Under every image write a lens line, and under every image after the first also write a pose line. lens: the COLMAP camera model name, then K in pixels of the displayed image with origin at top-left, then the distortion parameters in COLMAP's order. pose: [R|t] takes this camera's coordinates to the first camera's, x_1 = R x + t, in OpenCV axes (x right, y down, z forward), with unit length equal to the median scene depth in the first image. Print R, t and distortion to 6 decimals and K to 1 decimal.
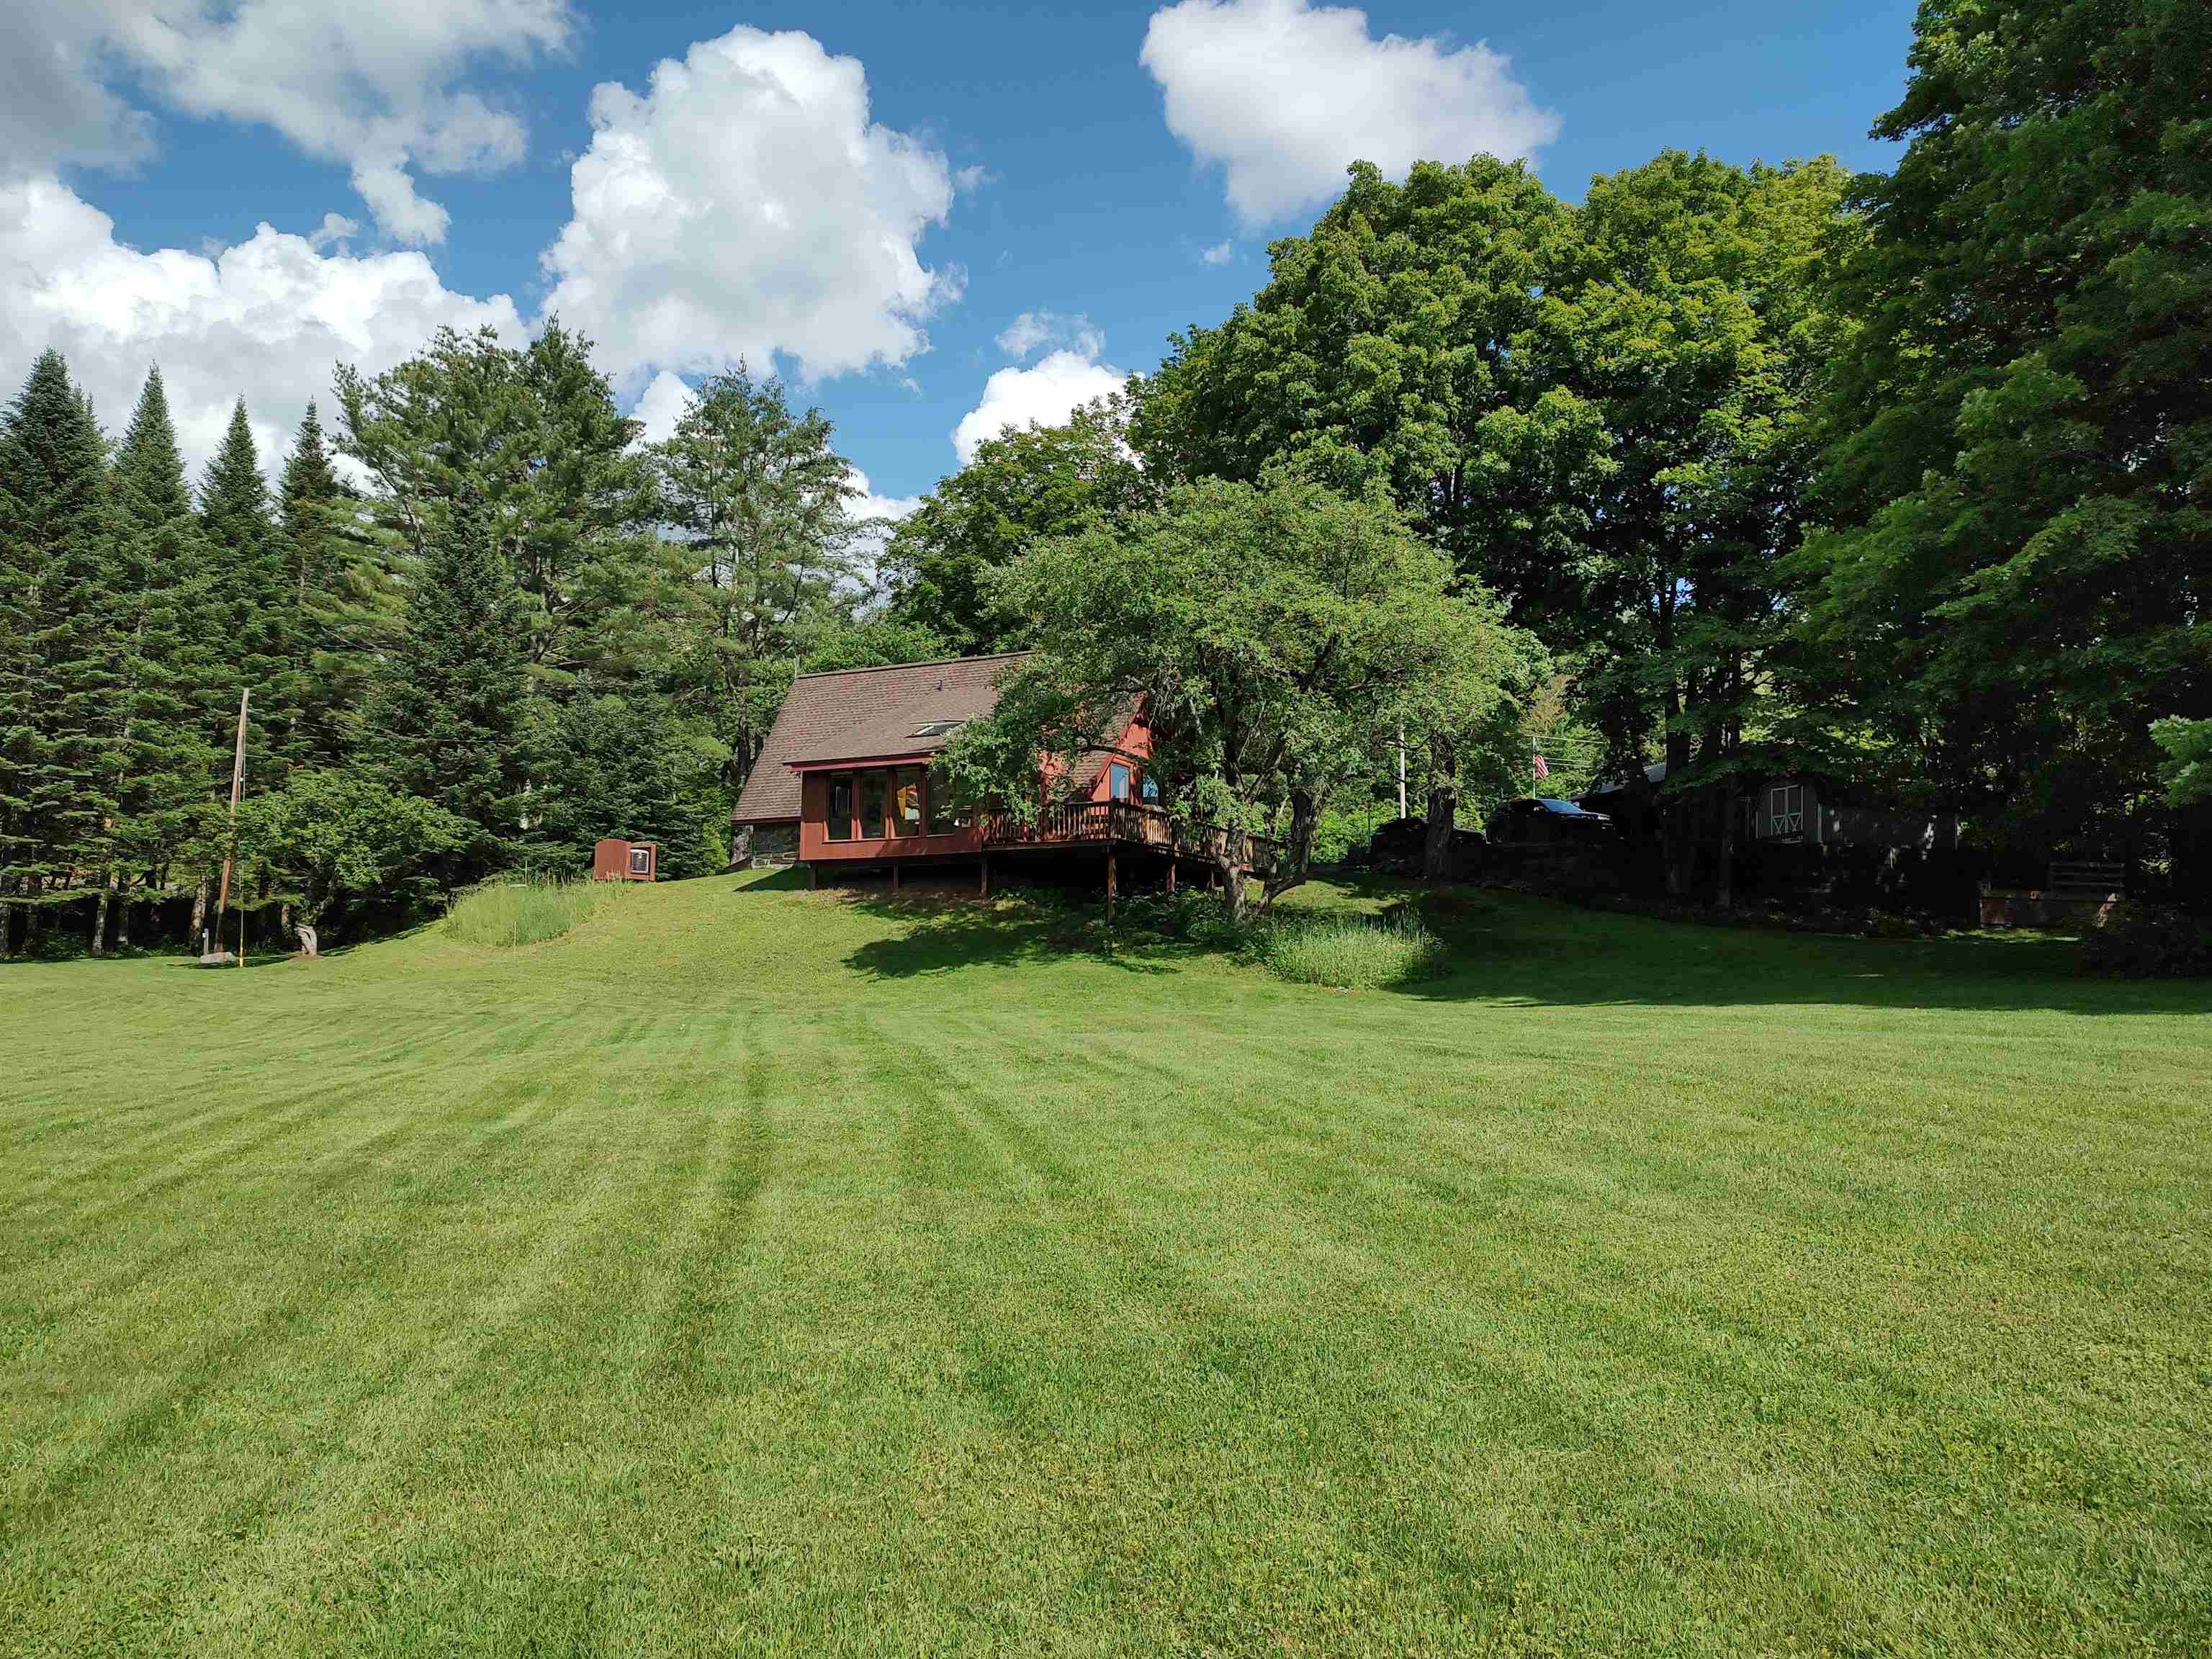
lens RADIAL K [[1552.5, 0, 1097.3], [0, 1552.5, 846.8], [0, 0, 1]] dist [0.007155, -0.009189]
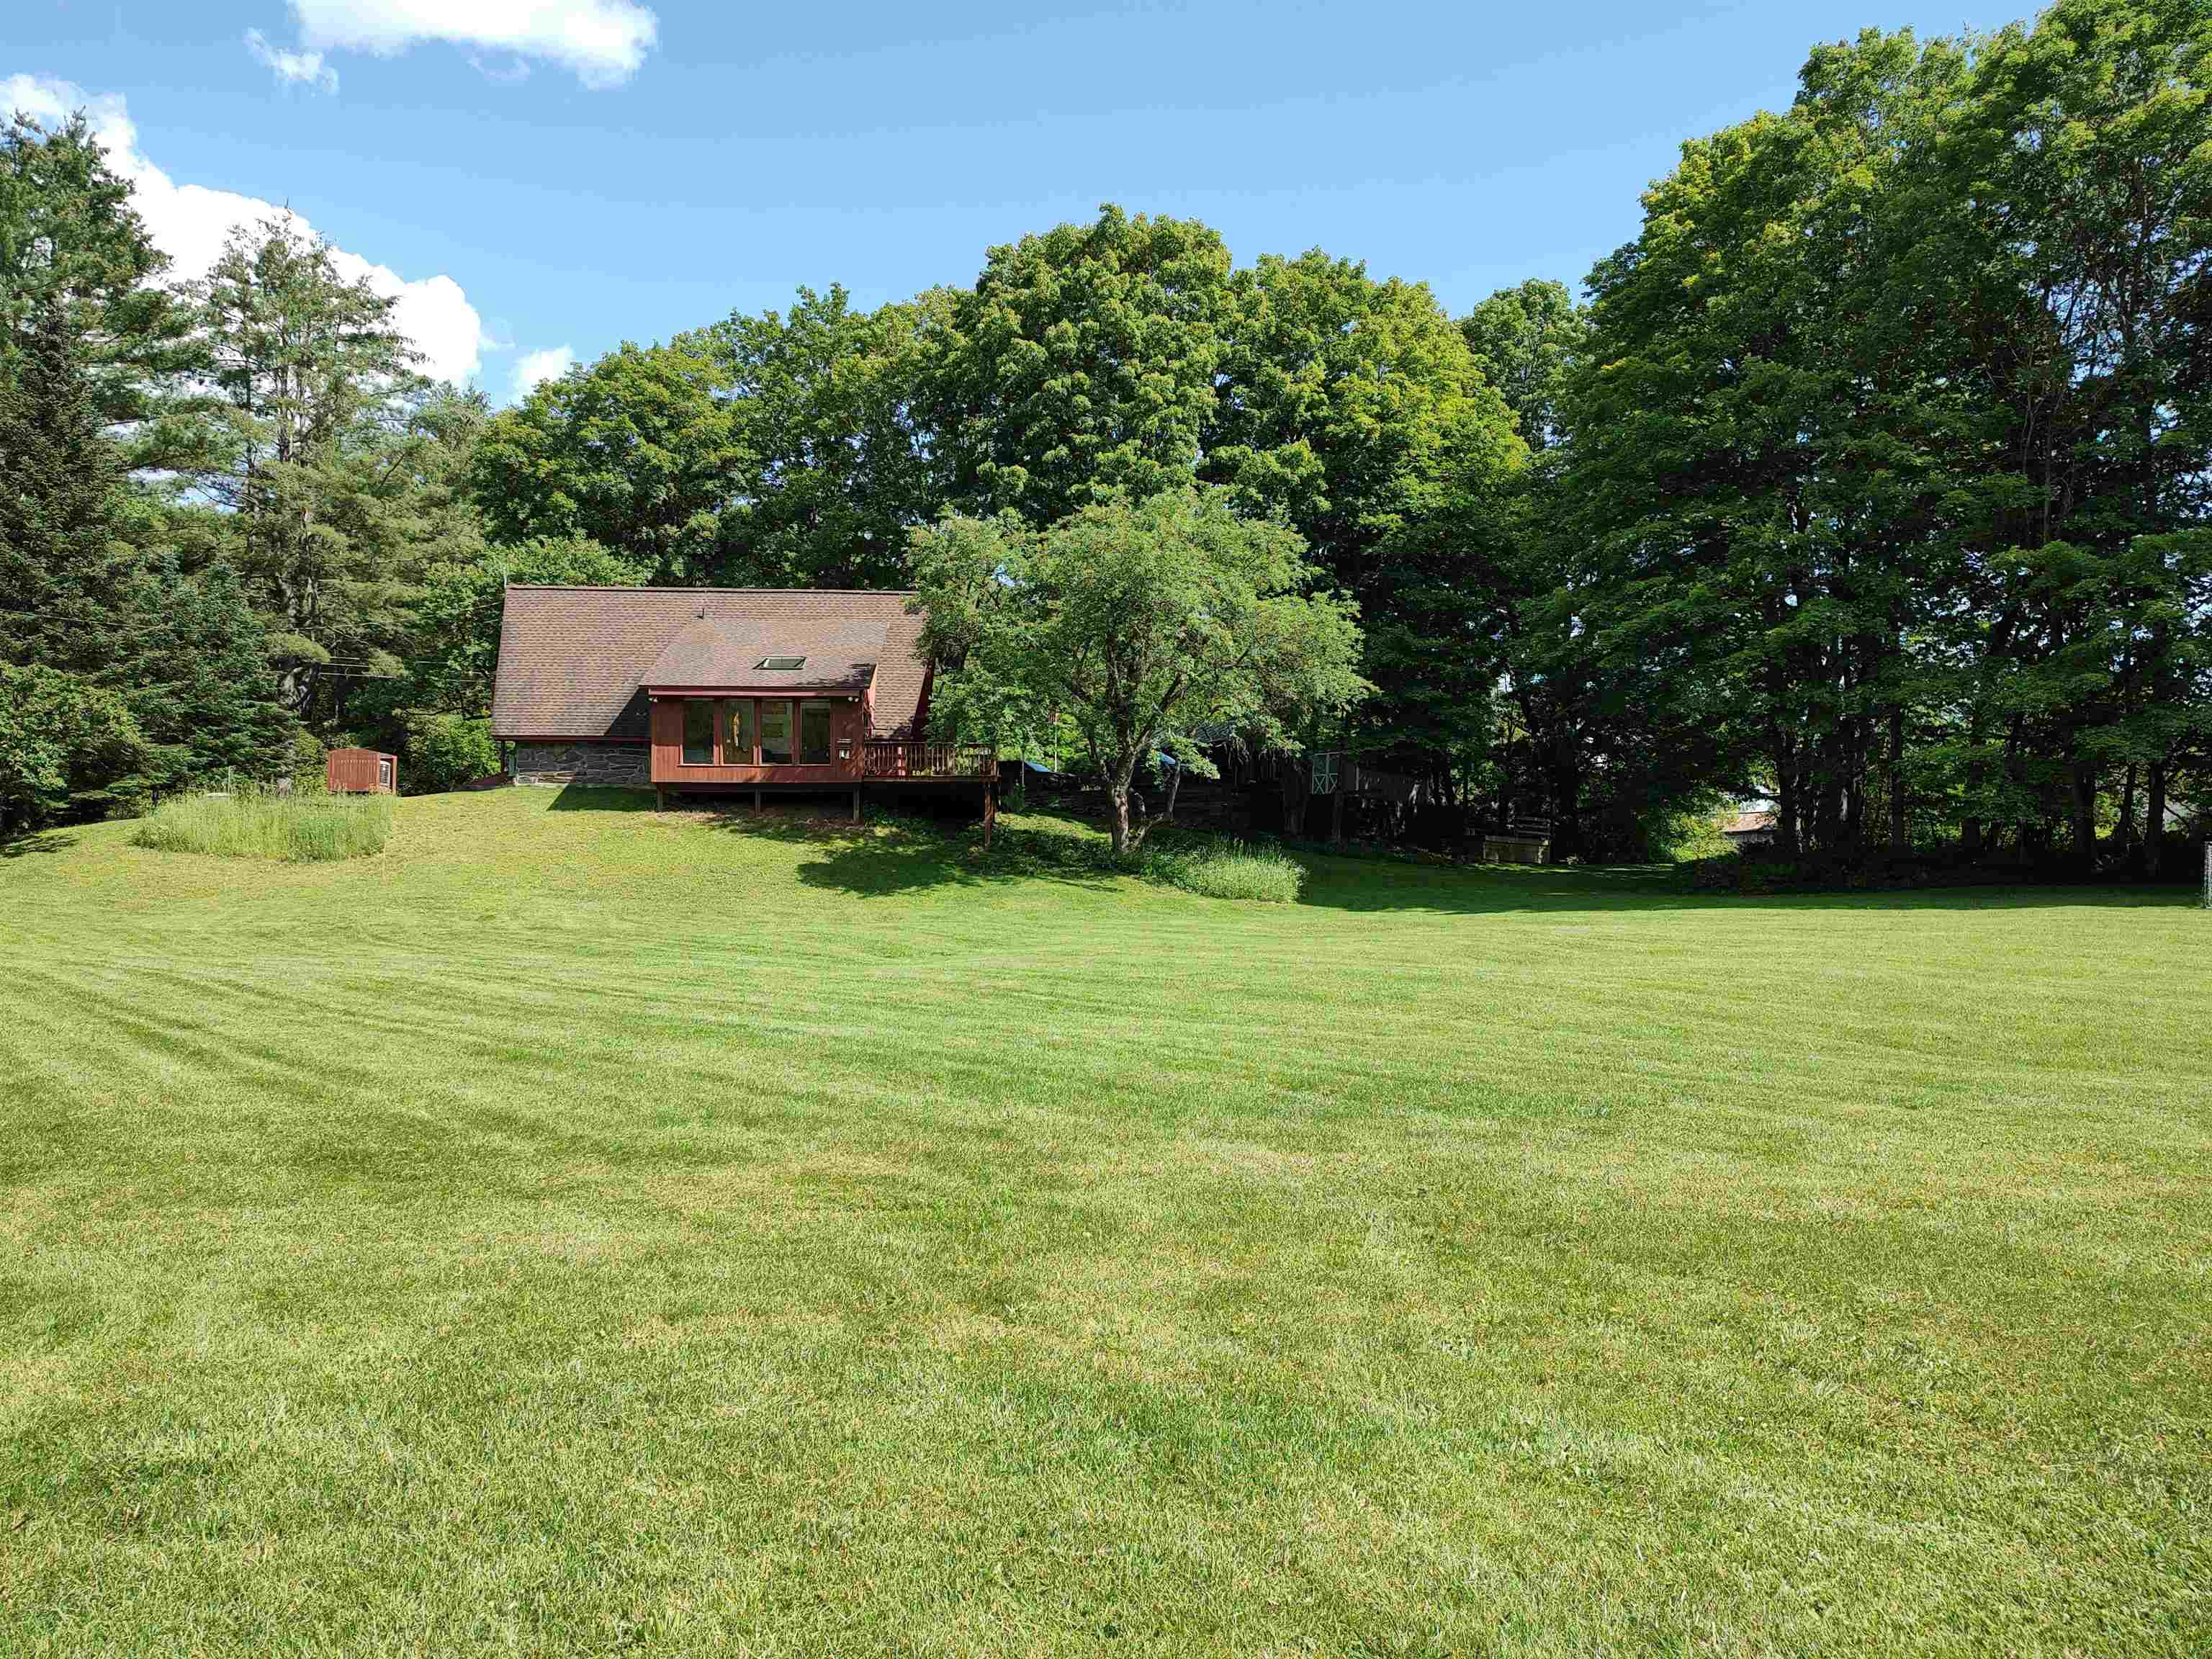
lens RADIAL K [[1560.6, 0, 1097.9], [0, 1560.6, 847.3], [0, 0, 1]] dist [0.034088, -0.055383]
pose [[0.856369, 0.018706, 0.516025, -0.498335], [-0.041663, 0.998588, 0.032943, 0.005610], [-0.514680, -0.049711, 0.855940, -0.034119]]
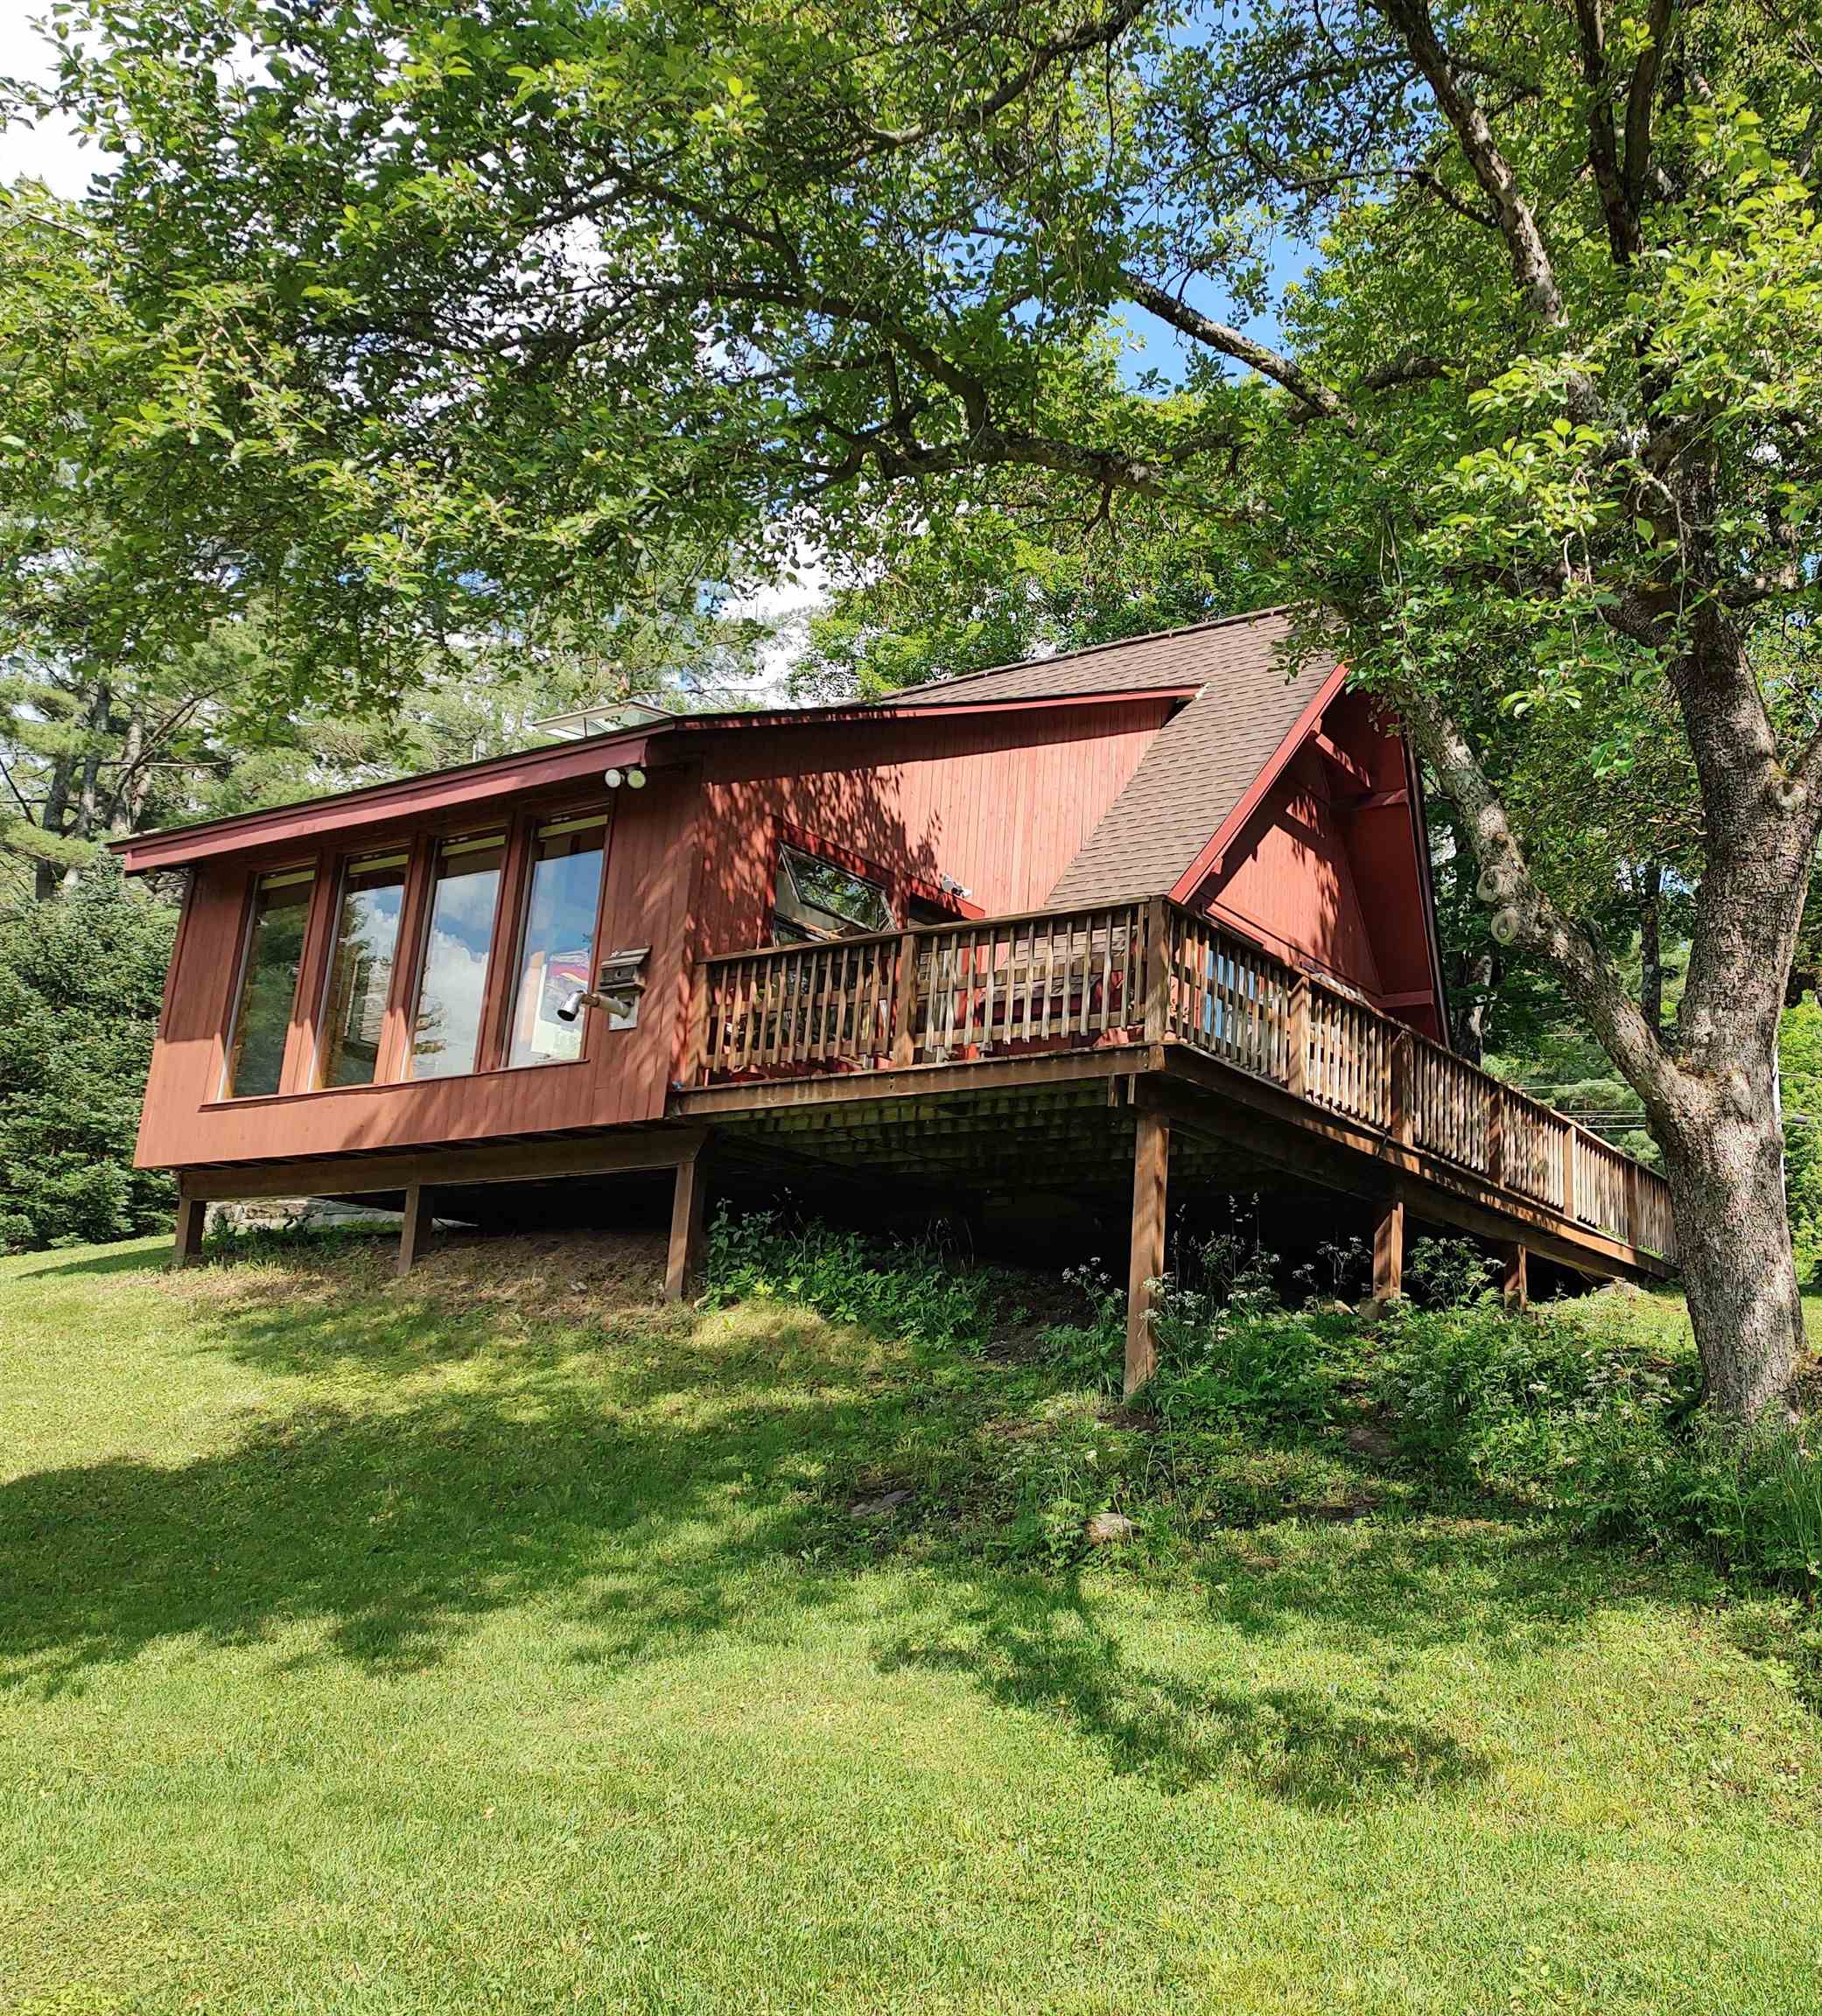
lens RADIAL K [[2255.0, 0, 911.0], [0, 2255.0, 1008.0], [0, 0, 1]] dist [-0.089302, 0.001208]
pose [[0.983910, -0.010787, -0.178339, 0.033691], [-0.009916, 0.993341, -0.114788, 0.027567], [0.178390, 0.114709, 0.977251, 0.637083]]
